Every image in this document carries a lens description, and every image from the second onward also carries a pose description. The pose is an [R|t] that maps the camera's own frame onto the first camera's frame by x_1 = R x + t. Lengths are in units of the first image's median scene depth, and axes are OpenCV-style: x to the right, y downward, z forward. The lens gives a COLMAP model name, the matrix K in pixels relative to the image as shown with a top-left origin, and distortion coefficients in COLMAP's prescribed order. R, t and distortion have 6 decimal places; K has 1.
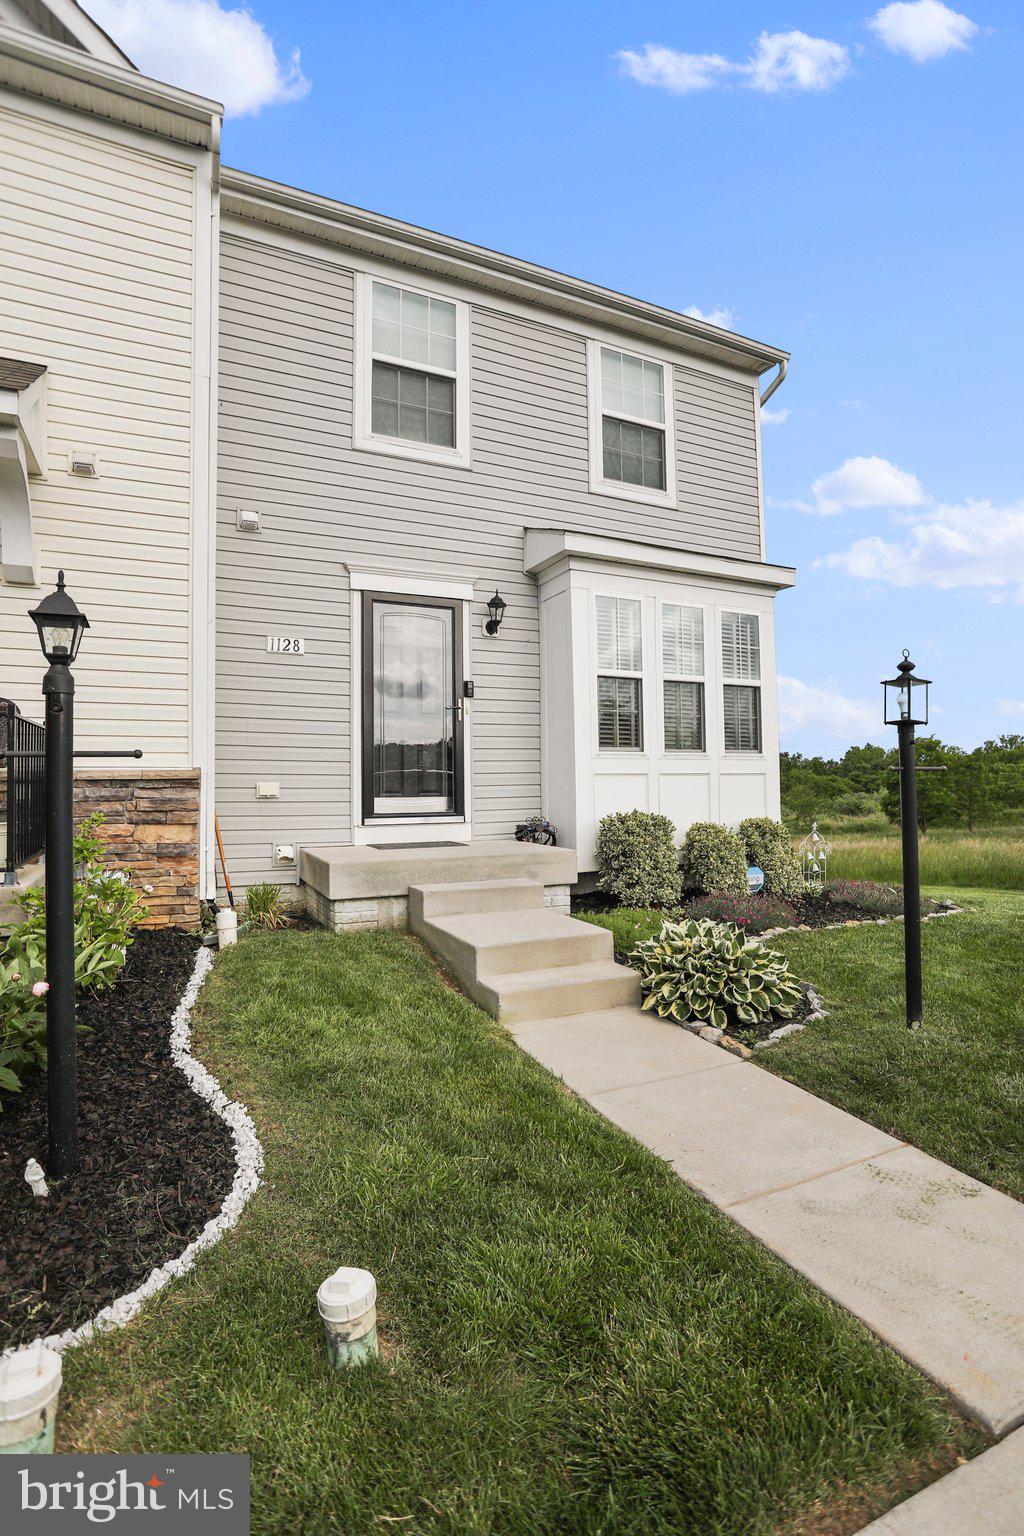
lens RADIAL K [[747.5, 0, 522.7], [0, 747.5, 748.8], [0, 0, 1]] dist [-0.064732, 0.033734]
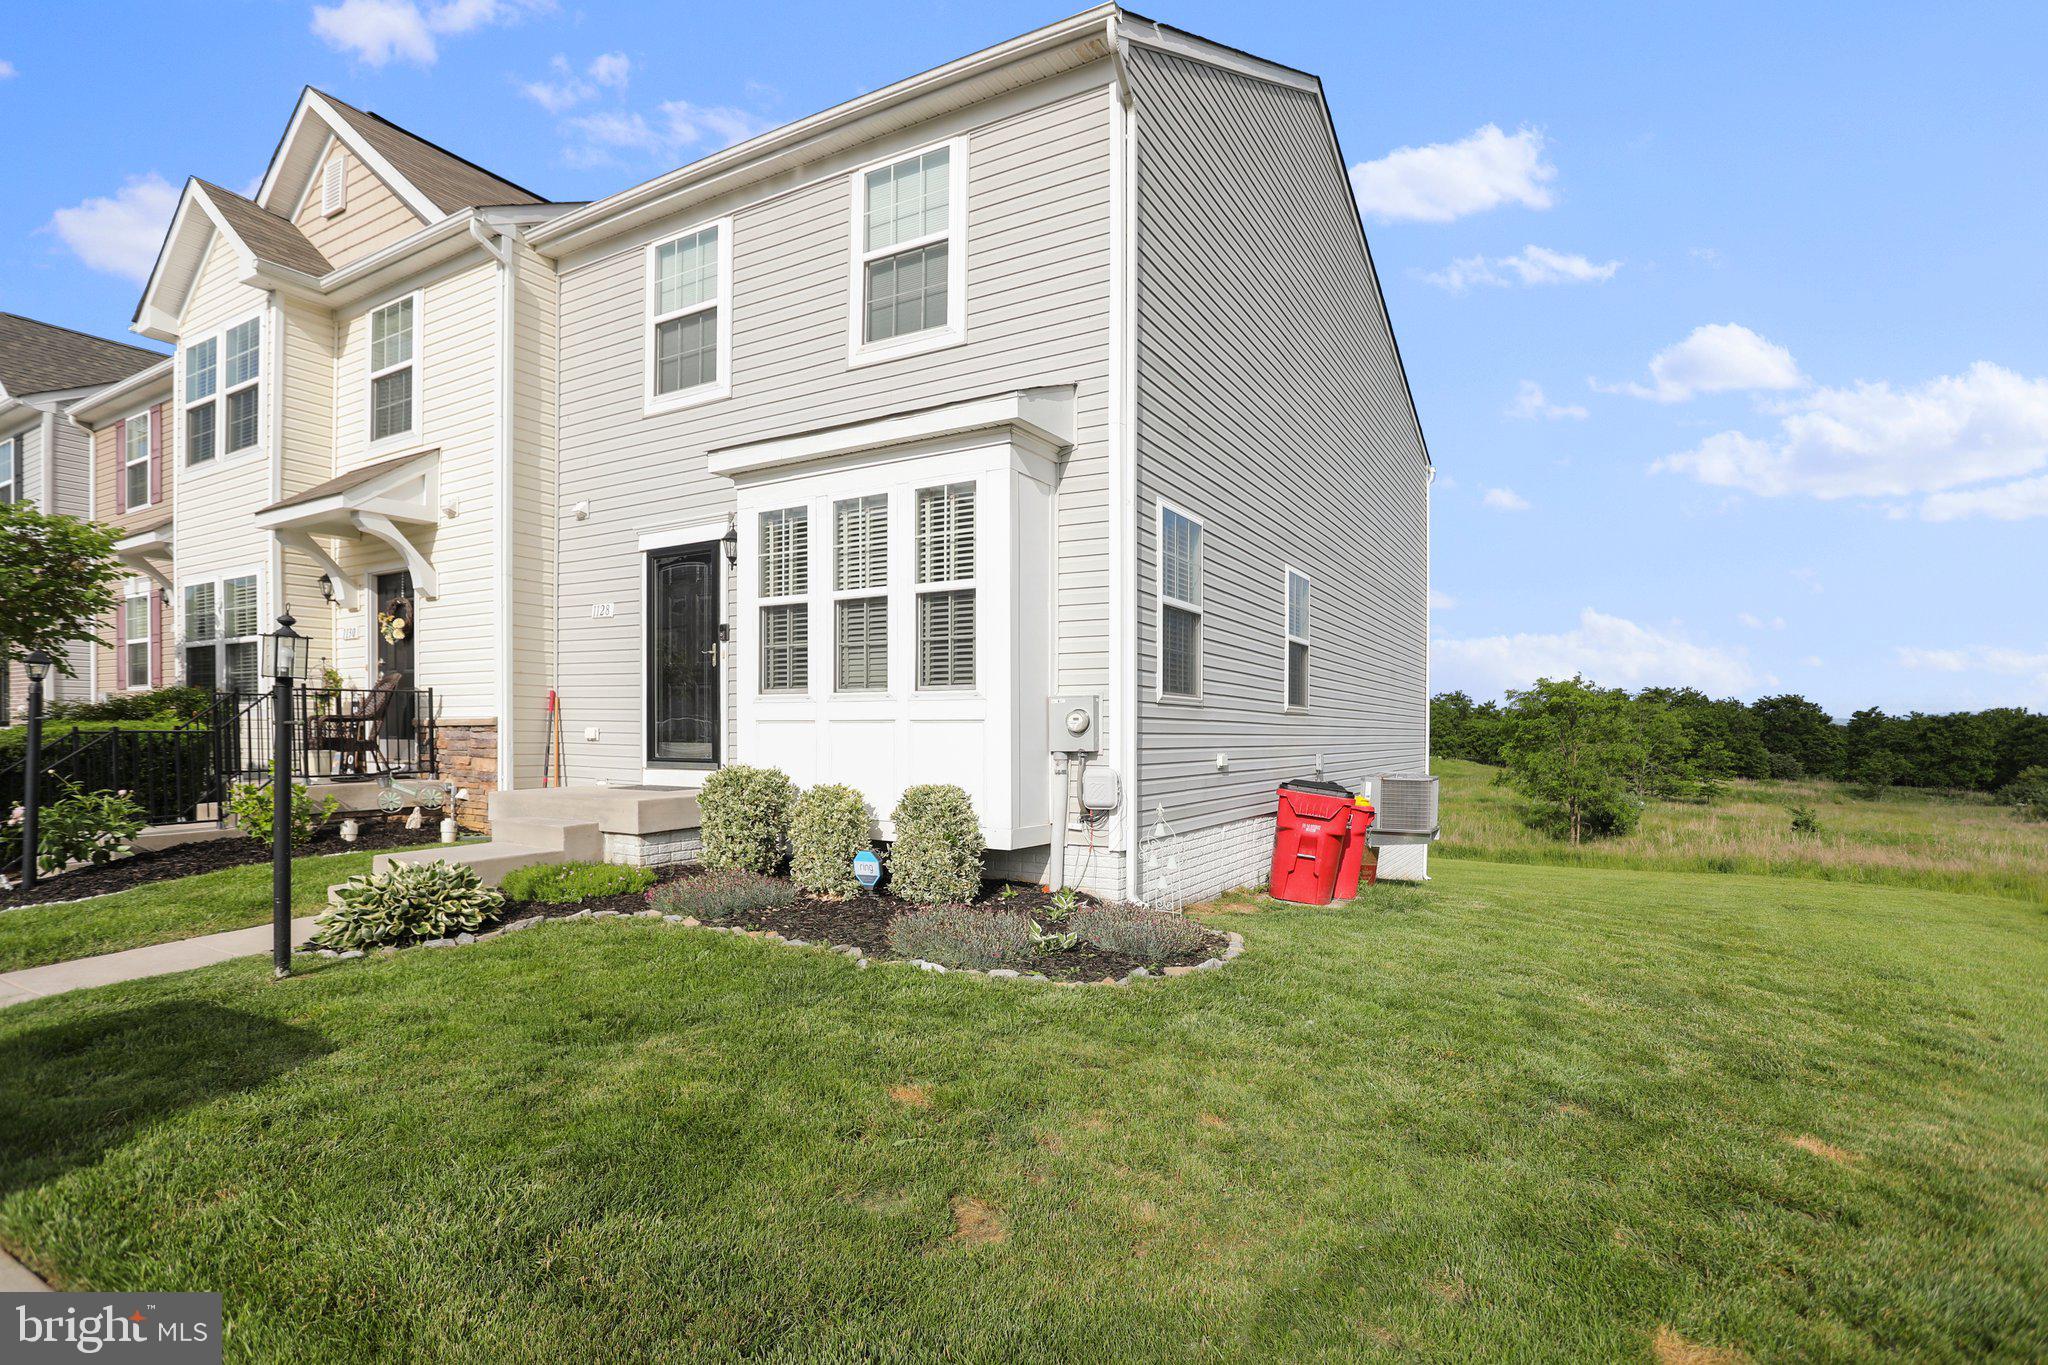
lens RADIAL K [[996.6, 0, 996.6], [0, 996.6, 715.5], [0, 0, 1]] dist [-0.064732, 0.033734]
pose [[0.555304, -0.000847, -0.831647, 1.215267], [0.031181, 0.999318, 0.019803, 0.013147], [0.831063, -0.036928, 0.554951, 0.599948]]
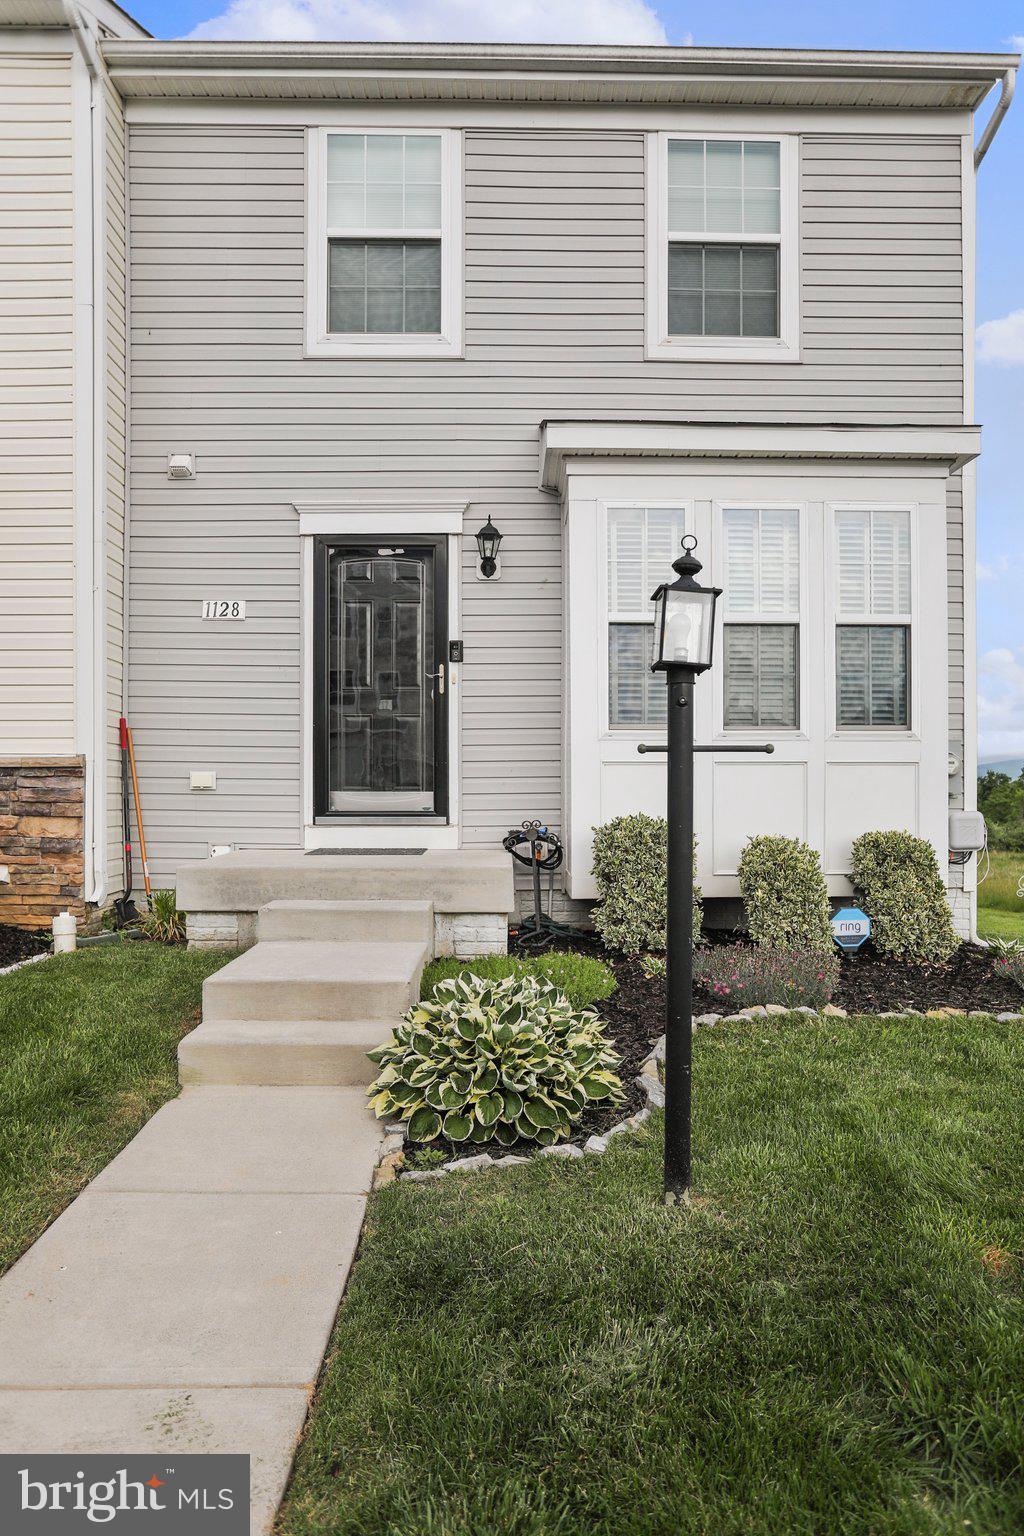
lens RADIAL K [[923.6, 0, 516.2], [0, 923.6, 775.6], [0, 0, 1]] dist [-0.042421, 0.032720]
pose [[0.906272, 0.006287, -0.422648, 0.394899], [0.012090, 0.999095, 0.040785, 0.009756], [0.422522, -0.042072, 0.905376, 0.171041]]
